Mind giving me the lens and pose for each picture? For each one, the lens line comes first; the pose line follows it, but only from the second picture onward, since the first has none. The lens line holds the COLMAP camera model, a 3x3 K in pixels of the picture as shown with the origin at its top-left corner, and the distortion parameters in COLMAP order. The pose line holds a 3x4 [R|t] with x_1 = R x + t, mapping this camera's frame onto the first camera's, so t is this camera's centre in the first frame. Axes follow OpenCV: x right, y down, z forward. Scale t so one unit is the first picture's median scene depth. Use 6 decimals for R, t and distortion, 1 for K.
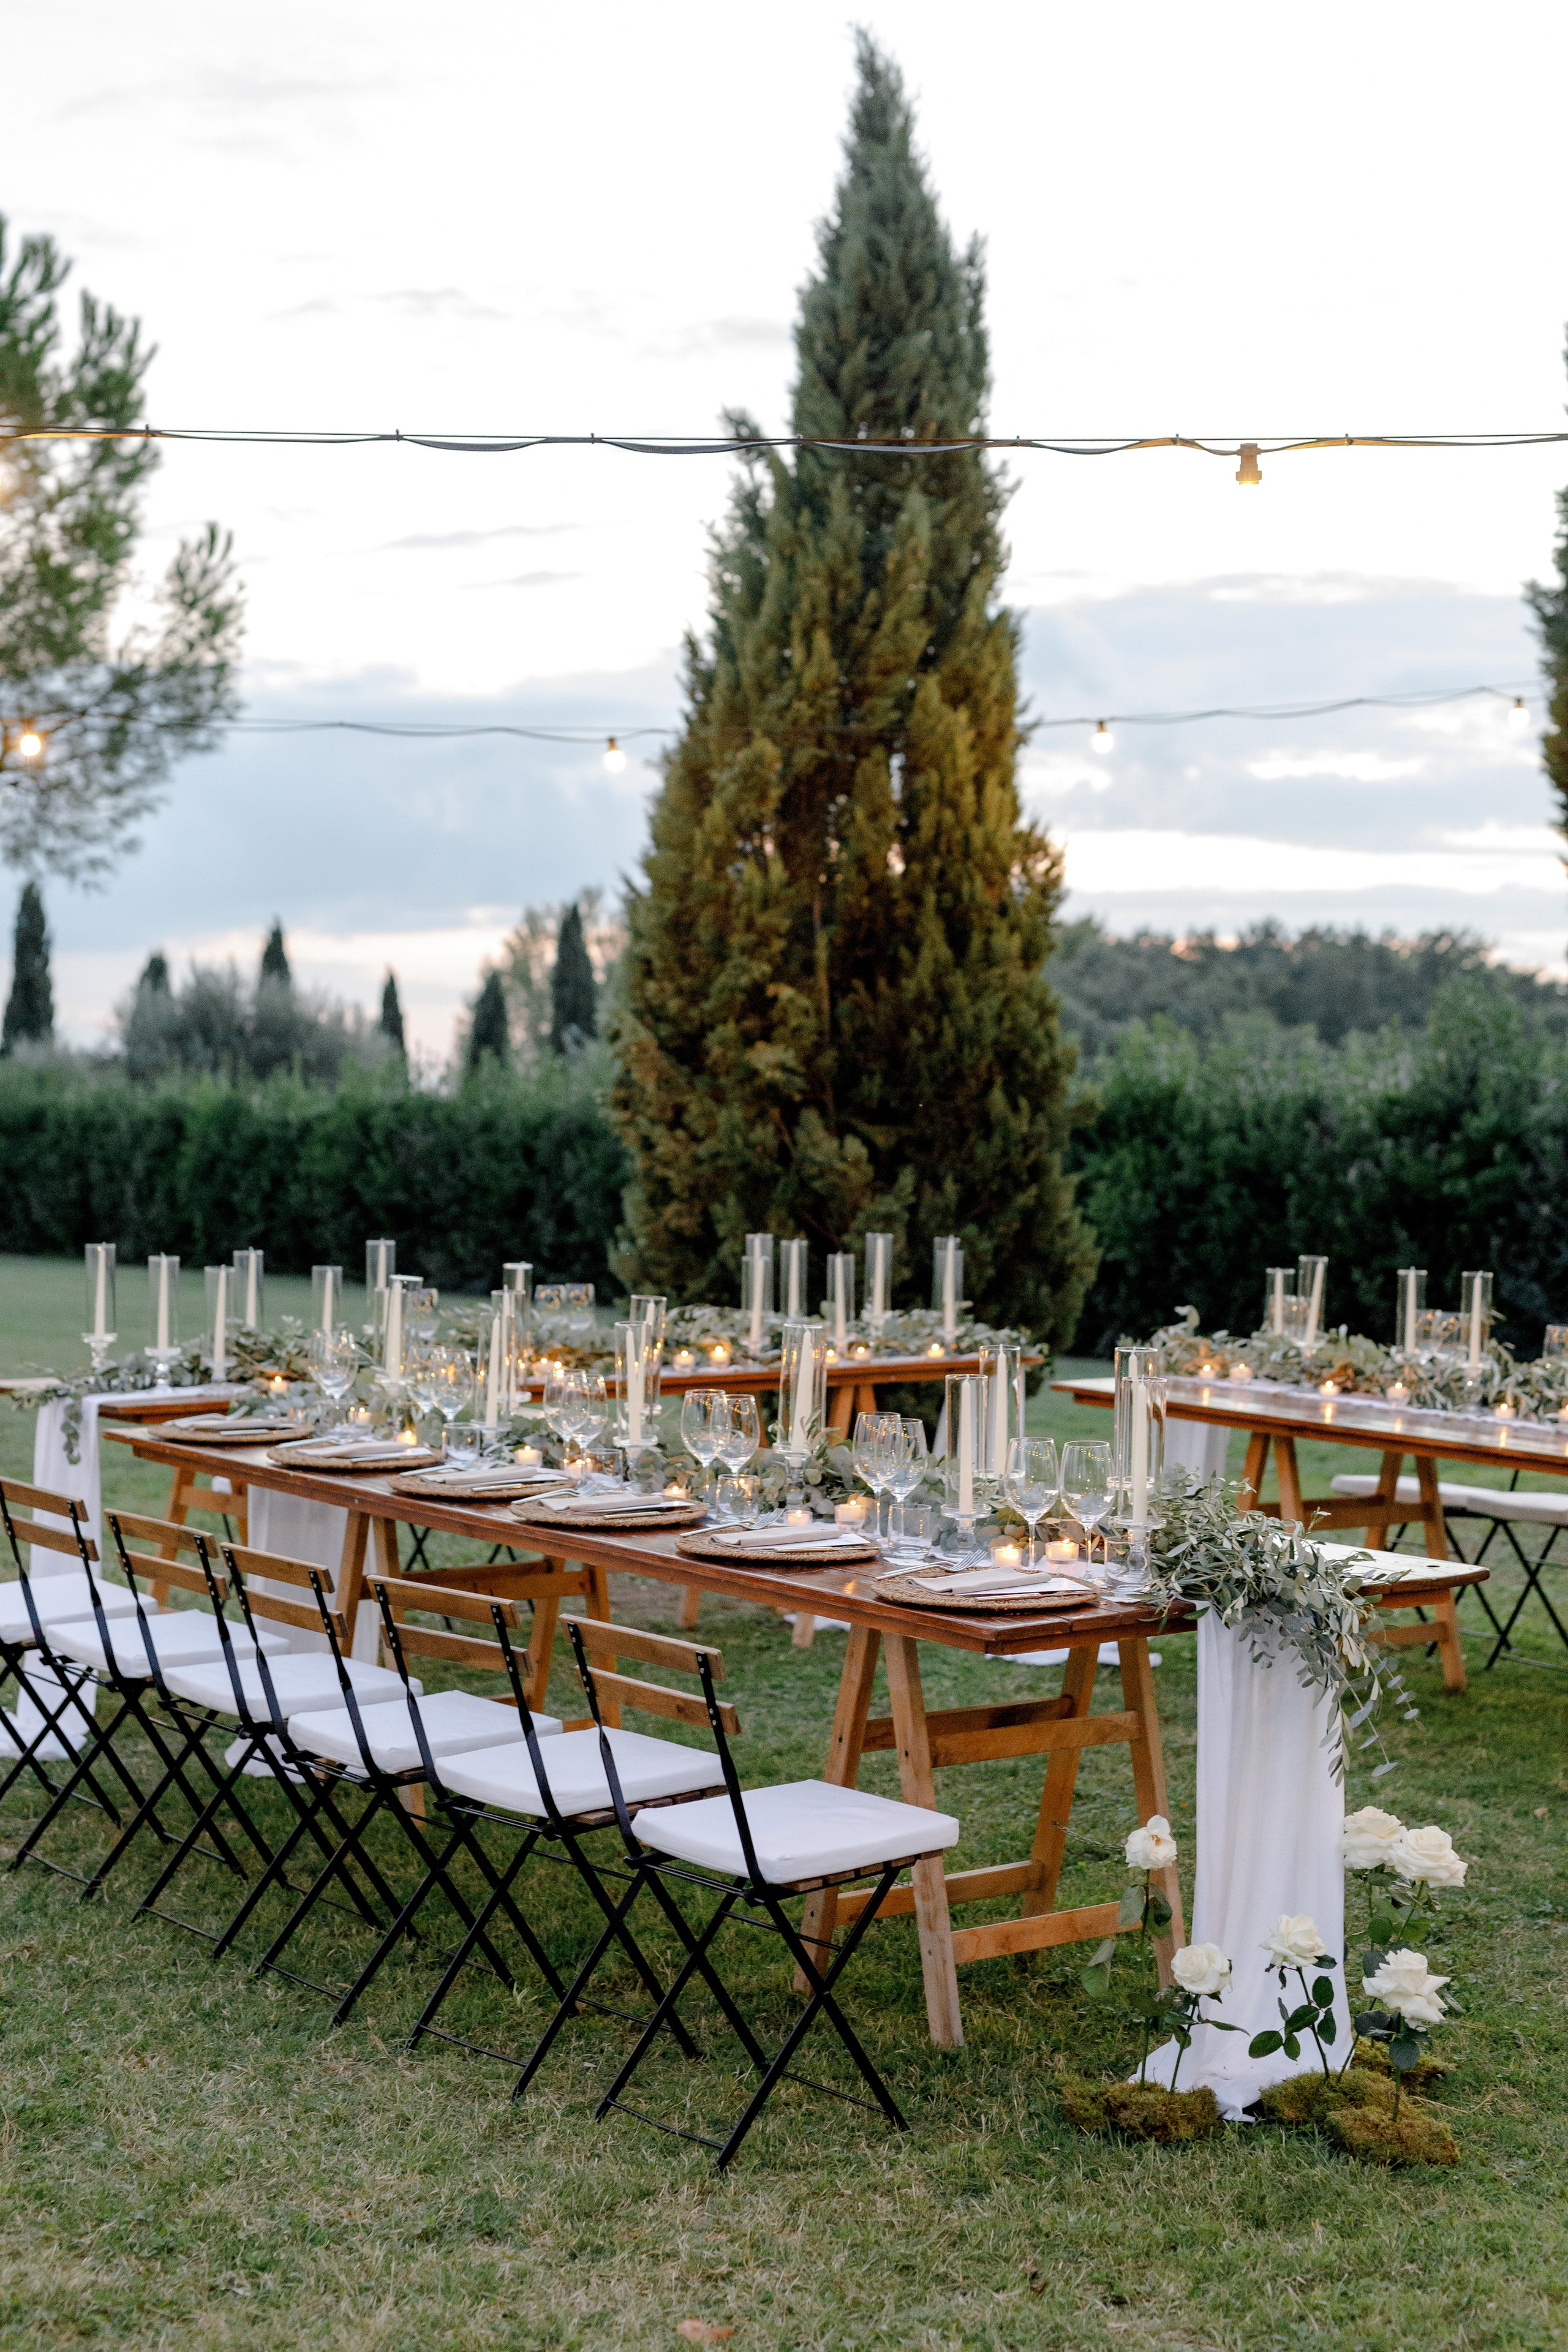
lens RADIAL K [[3250.1, 0, 784.0], [0, 3250.1, 1176.0], [0, 0, 1]] dist [-0.001311, 0.071592]
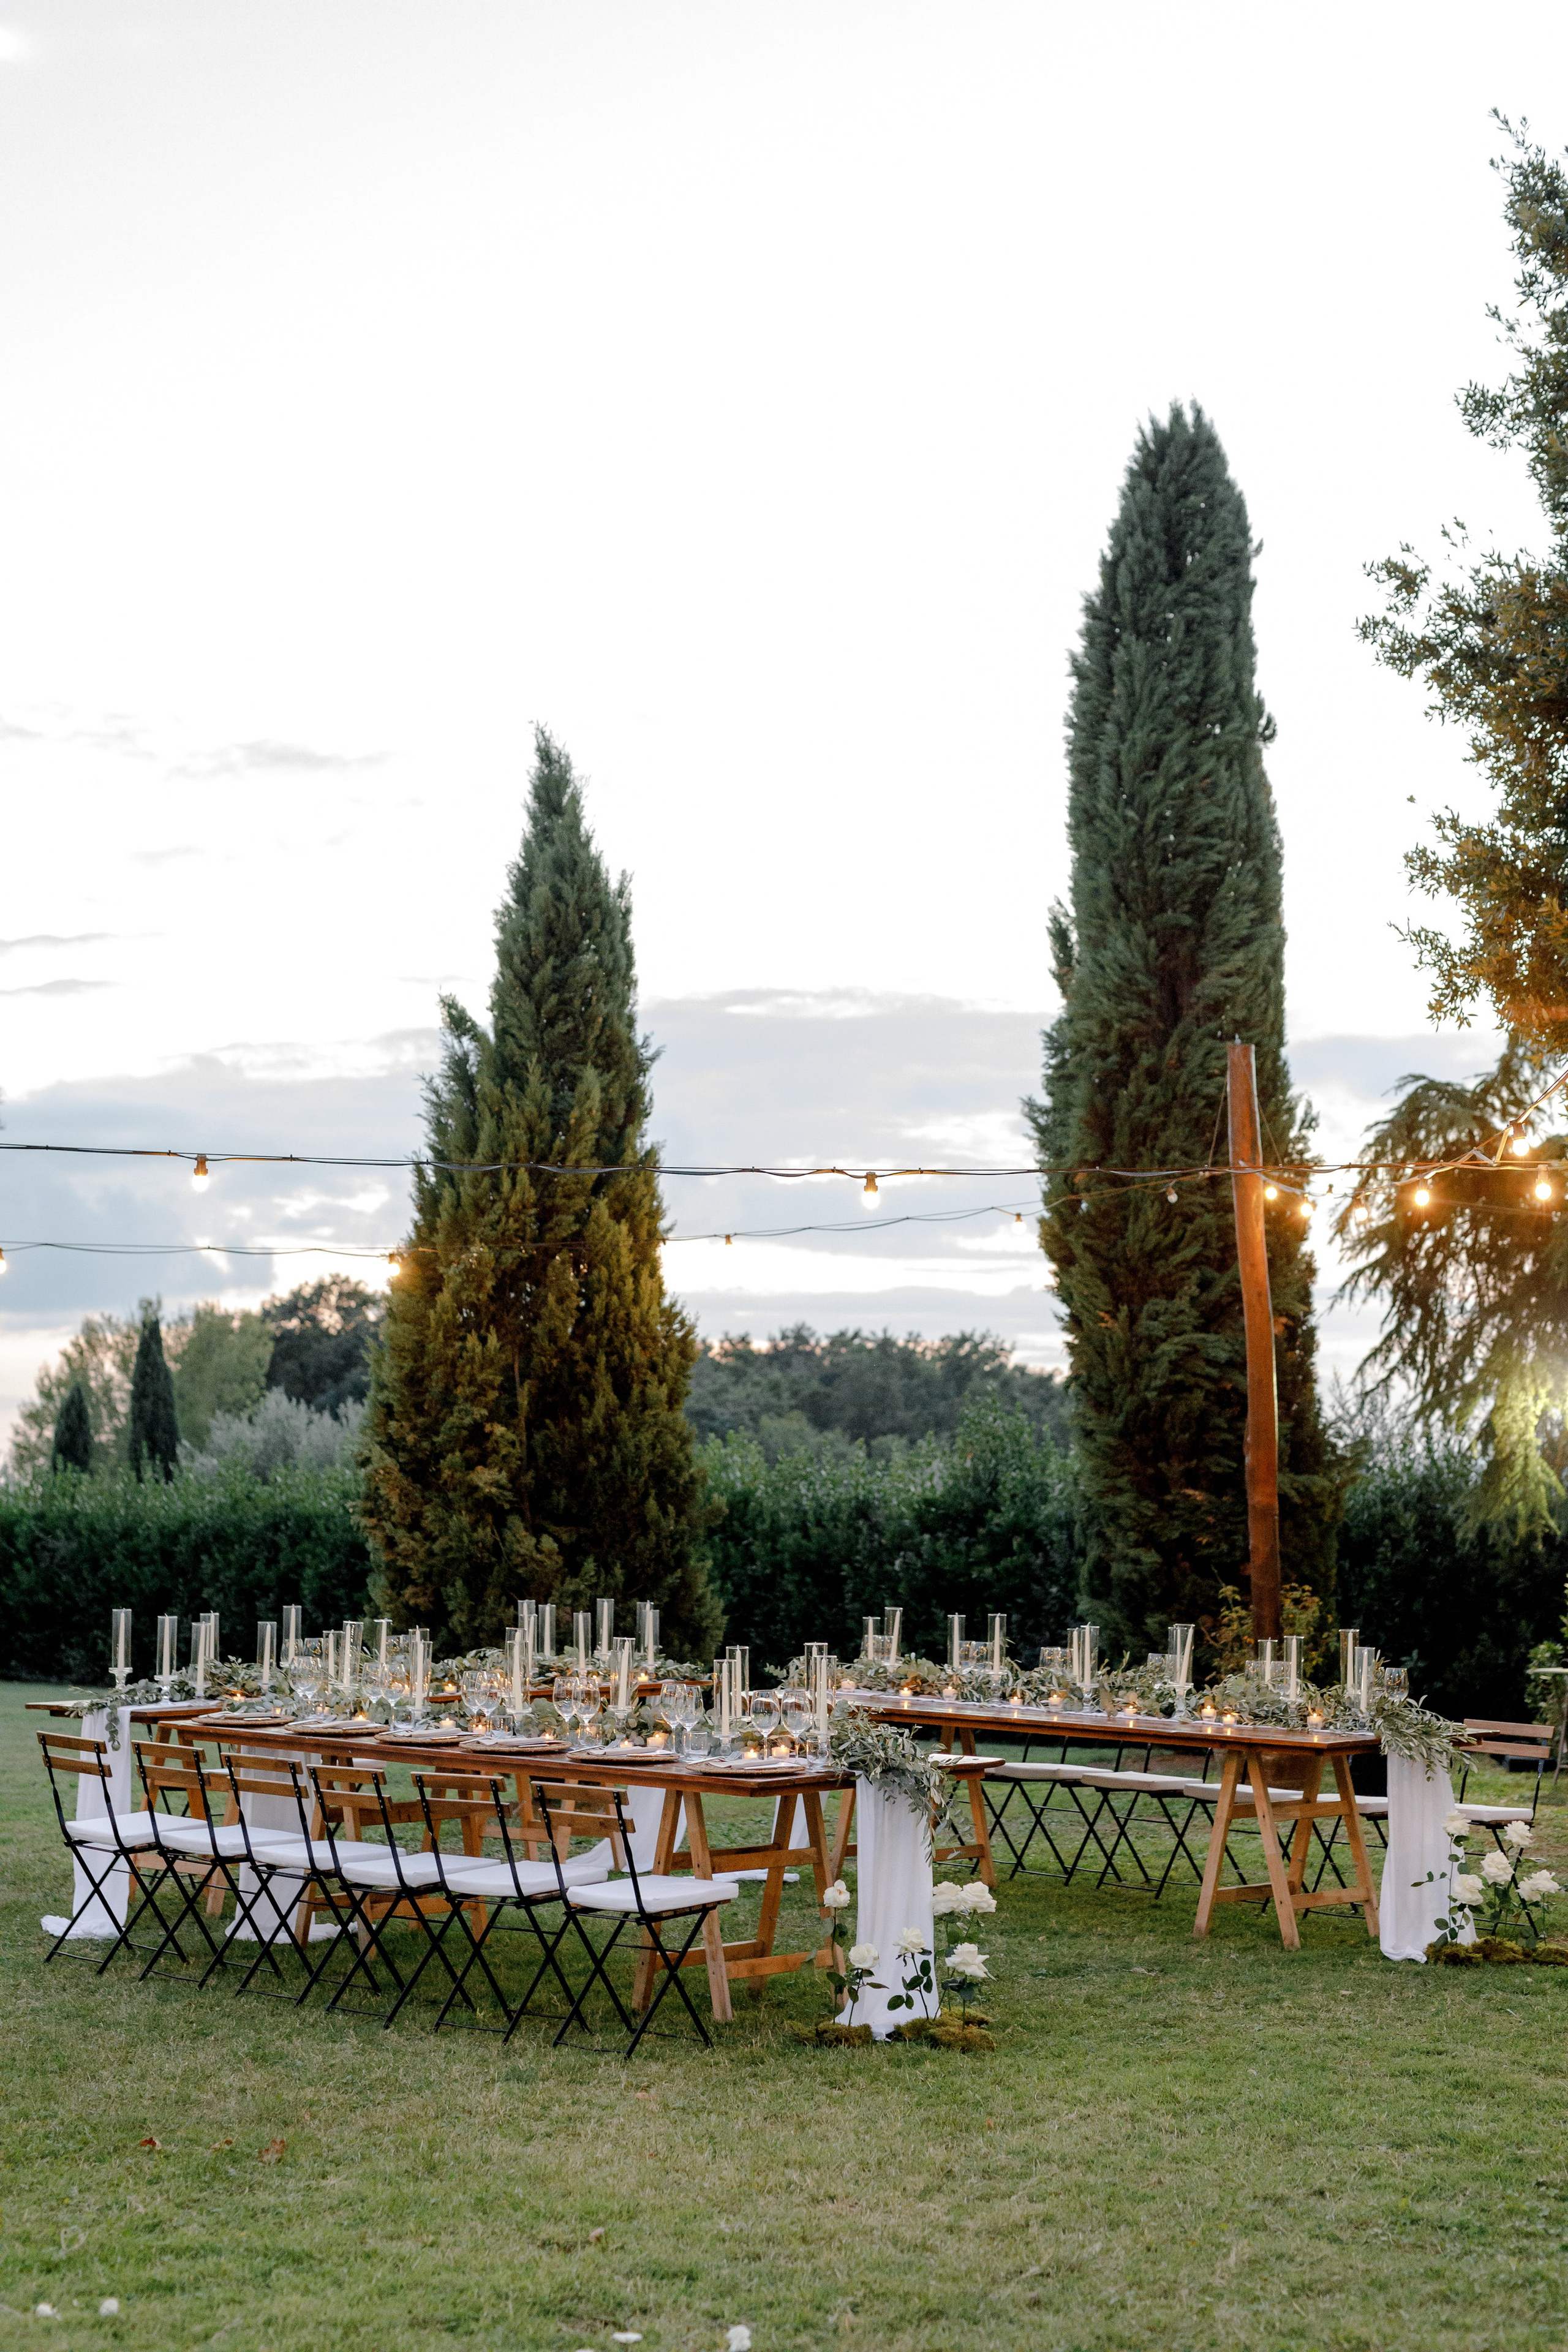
lens RADIAL K [[3250.1, 0, 784.0], [0, 3250.1, 1176.0], [0, 0, 1]] dist [-0.001311, 0.071592]
pose [[0.989602, 0.002764, 0.143806, -0.076393], [0.014949, 0.992424, -0.121948, 0.006125], [-0.143054, 0.122830, 0.982063, -0.367447]]
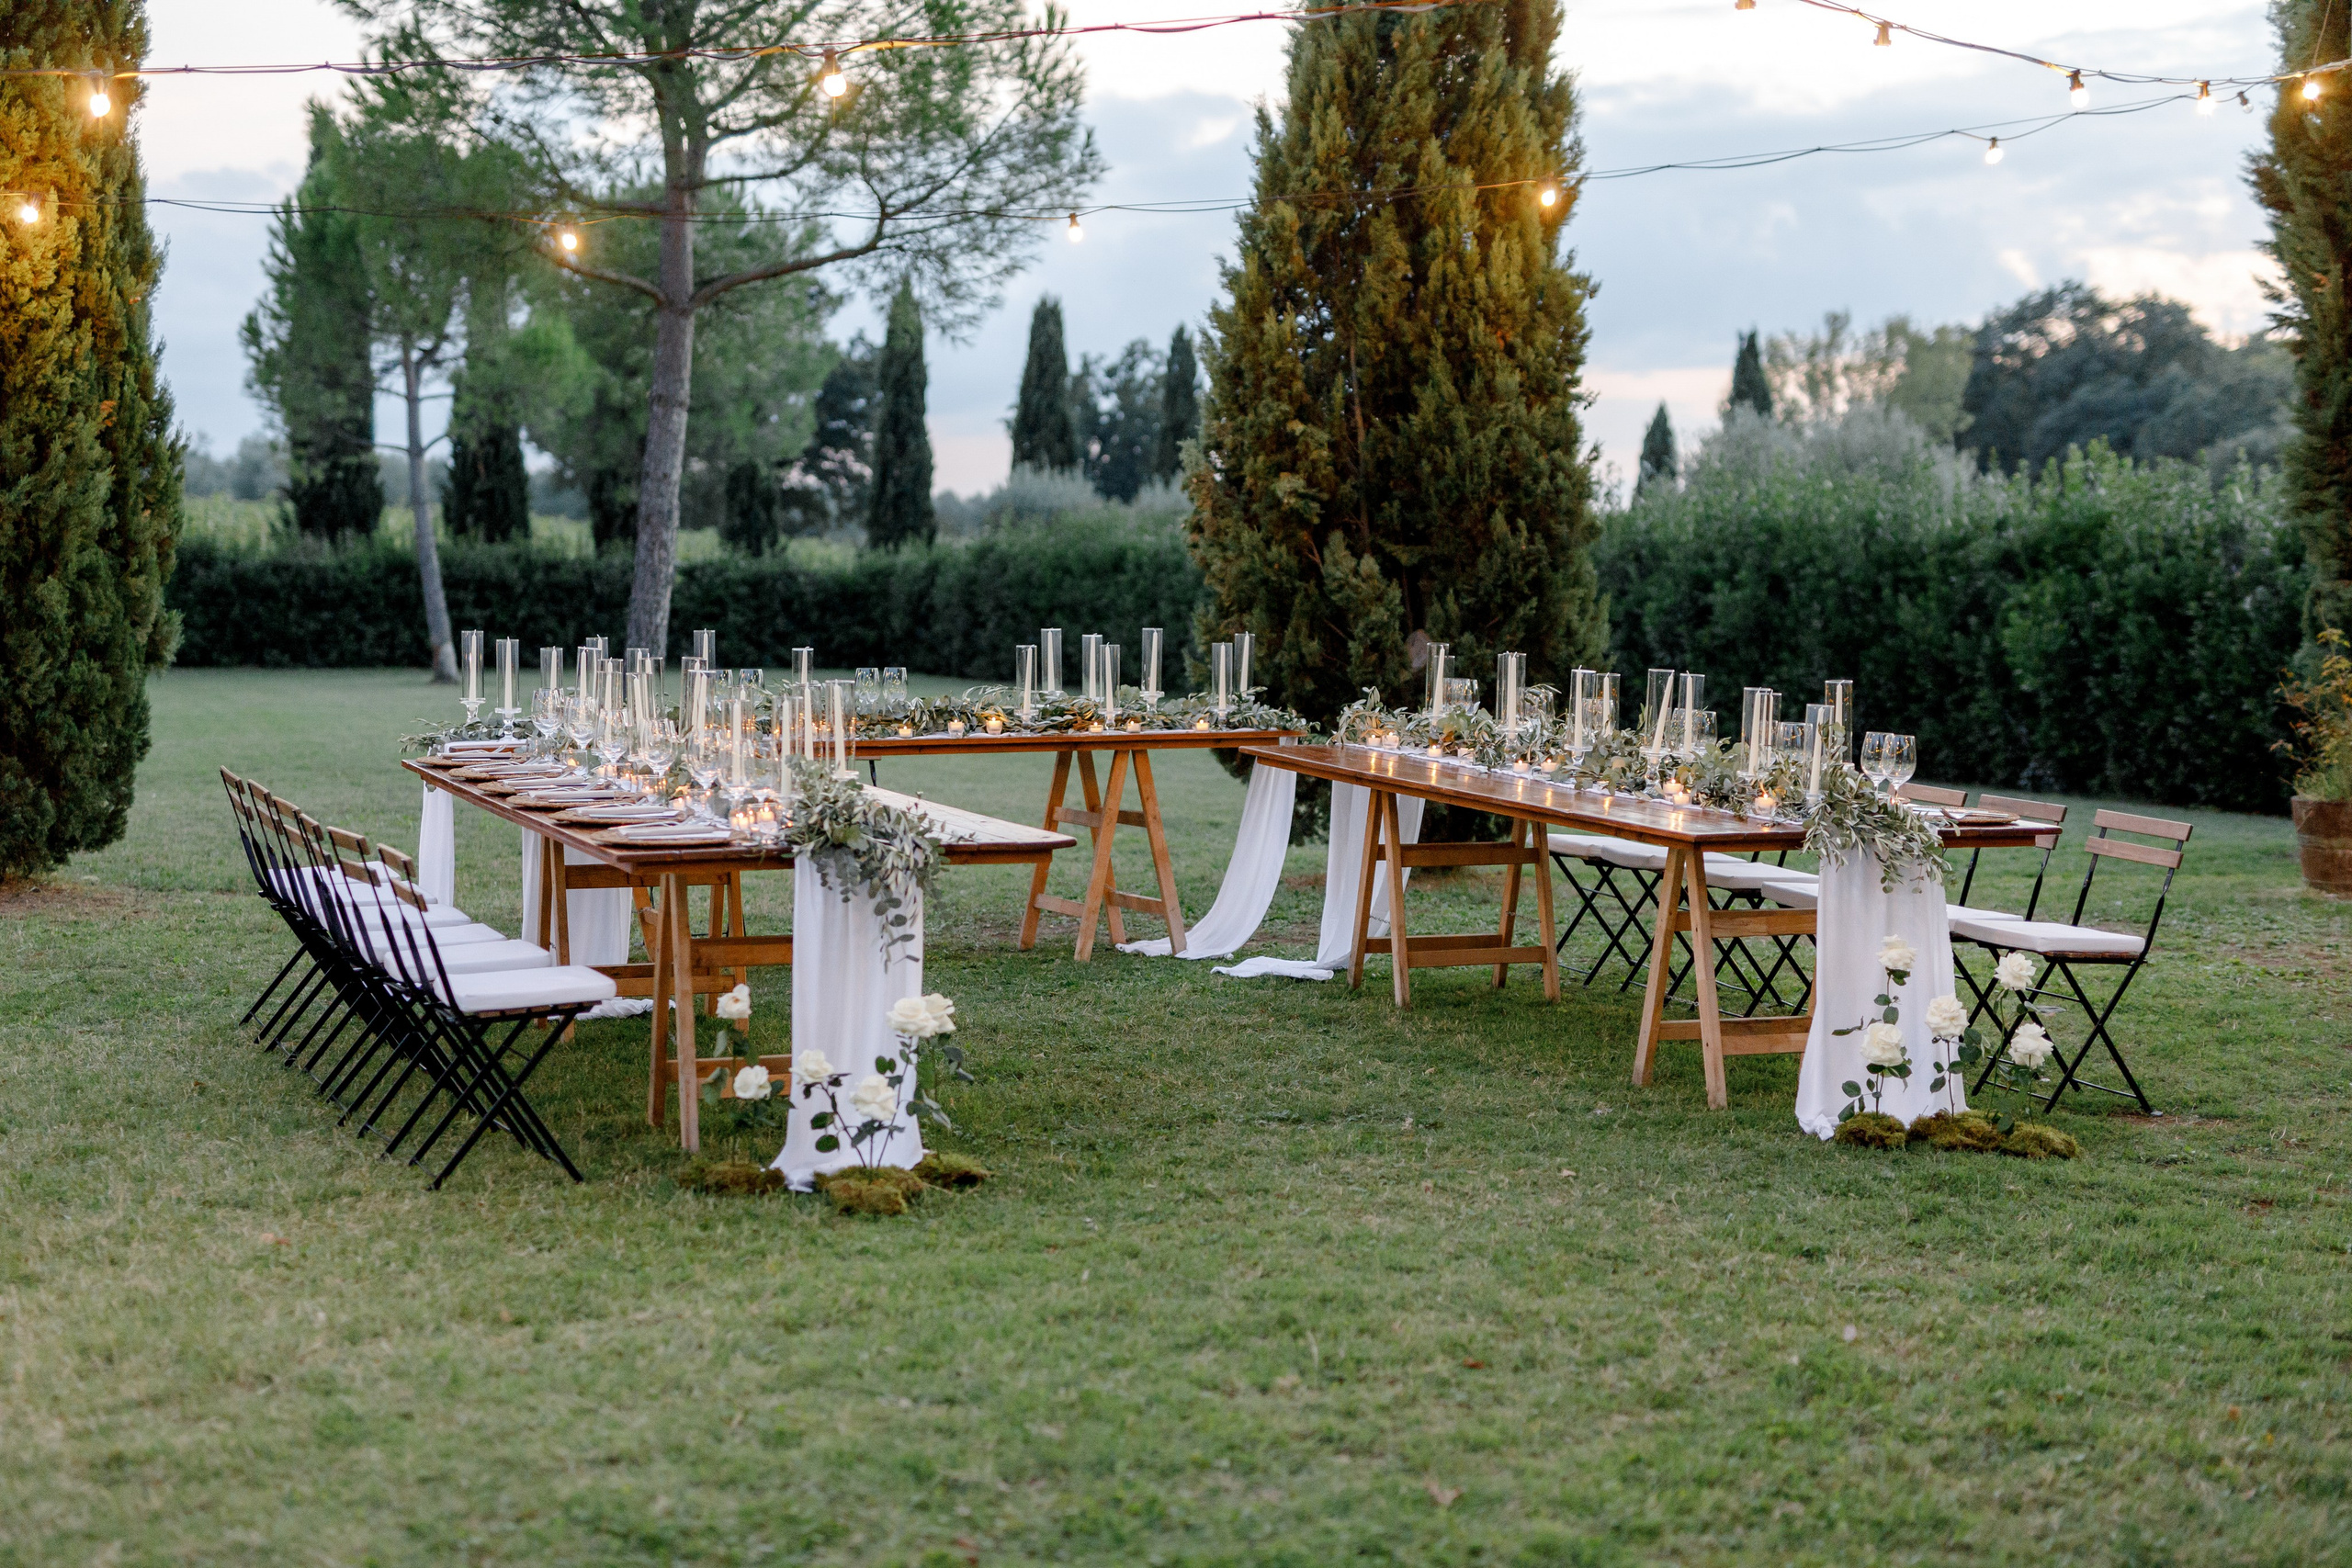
lens RADIAL K [[3485.7, 0, 1168.3], [0, 3485.7, 785.5], [0, 0, 1]] dist [-0.004955, 0.070640]
pose [[0.961467, 0.010646, -0.274713, 0.286831], [0.001818, 0.998982, 0.045076, 0.013072], [0.274913, -0.043839, 0.960469, -0.184662]]
